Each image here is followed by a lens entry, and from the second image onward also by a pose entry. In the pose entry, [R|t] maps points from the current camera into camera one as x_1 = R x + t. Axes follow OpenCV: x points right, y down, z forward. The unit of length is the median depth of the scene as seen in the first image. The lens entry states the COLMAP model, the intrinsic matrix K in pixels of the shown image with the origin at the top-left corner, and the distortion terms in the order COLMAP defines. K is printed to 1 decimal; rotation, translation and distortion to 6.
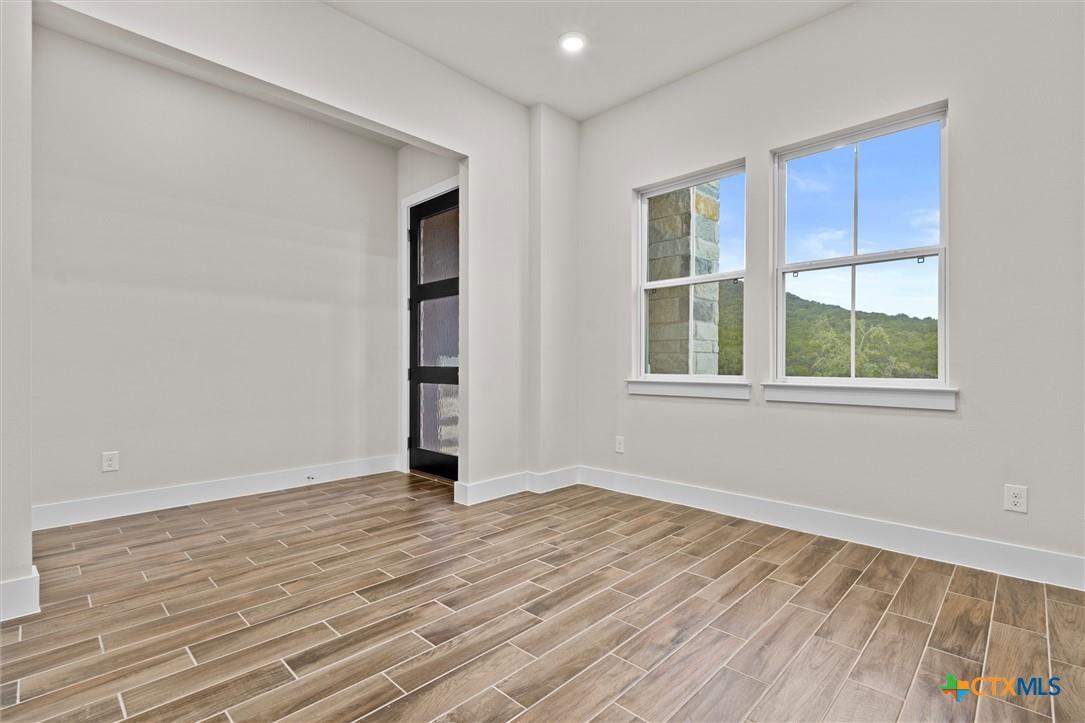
lens RADIAL K [[500.5, 0, 542.5], [0, 500.5, 361.5], [0, 0, 1]] dist [0.003163, 0.000284]
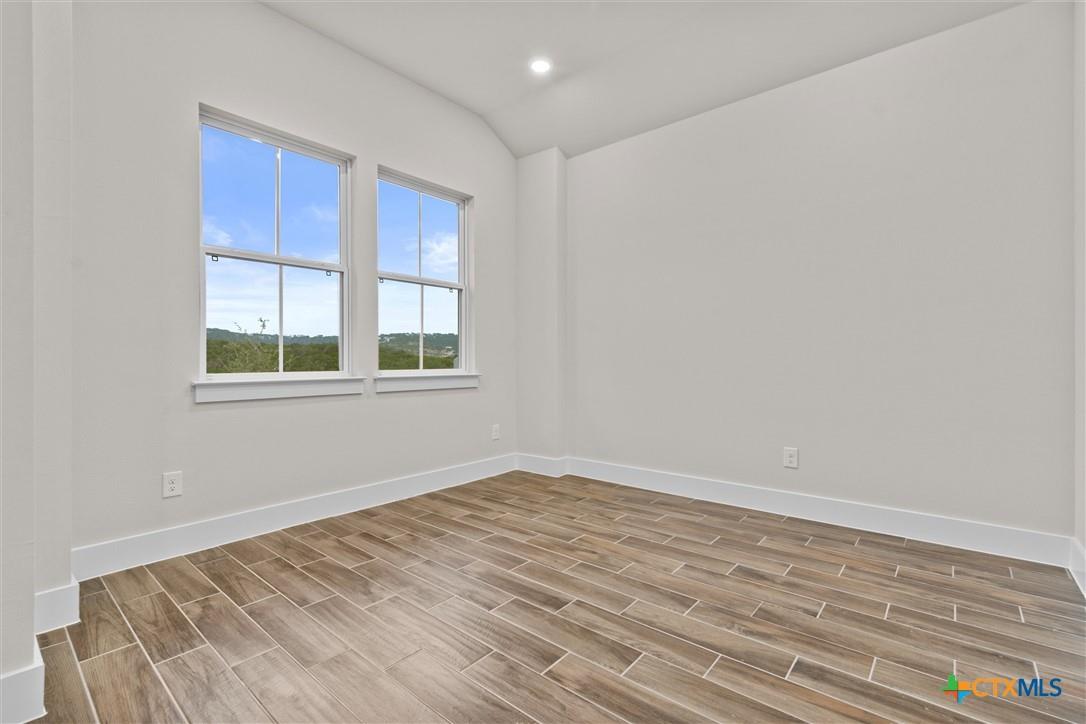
lens RADIAL K [[489.9, 0, 547.1], [0, 489.9, 361.6], [0, 0, 1]] dist [0.001685, -0.000055]
pose [[-0.075733, -0.004951, 0.997116, -0.751503], [-0.003261, 0.999984, 0.004717, 0.004915], [-0.997123, -0.002894, -0.075748, 0.834296]]
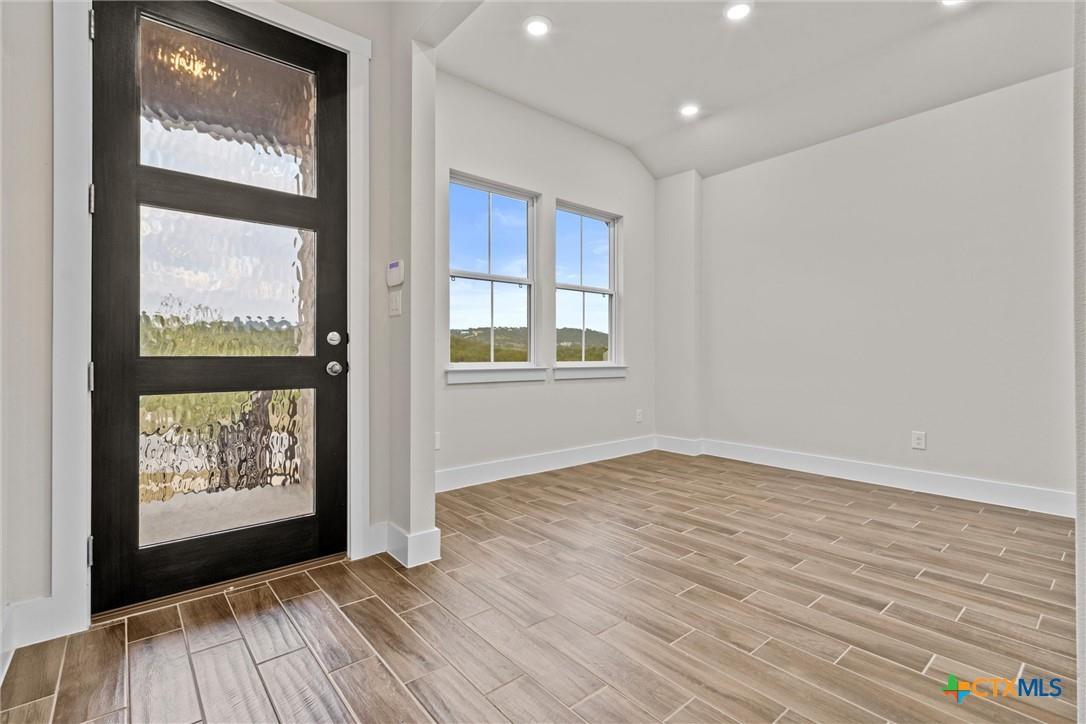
lens RADIAL K [[506.7, 0, 549.8], [0, 506.7, 354.3], [0, 0, 1]] dist [0.001308, 0.000048]
pose [[0.089894, -0.001503, 0.995950, -1.096121], [-0.006495, 0.999977, 0.002096, 0.006671], [-0.995930, -0.006658, 0.089882, 1.043285]]
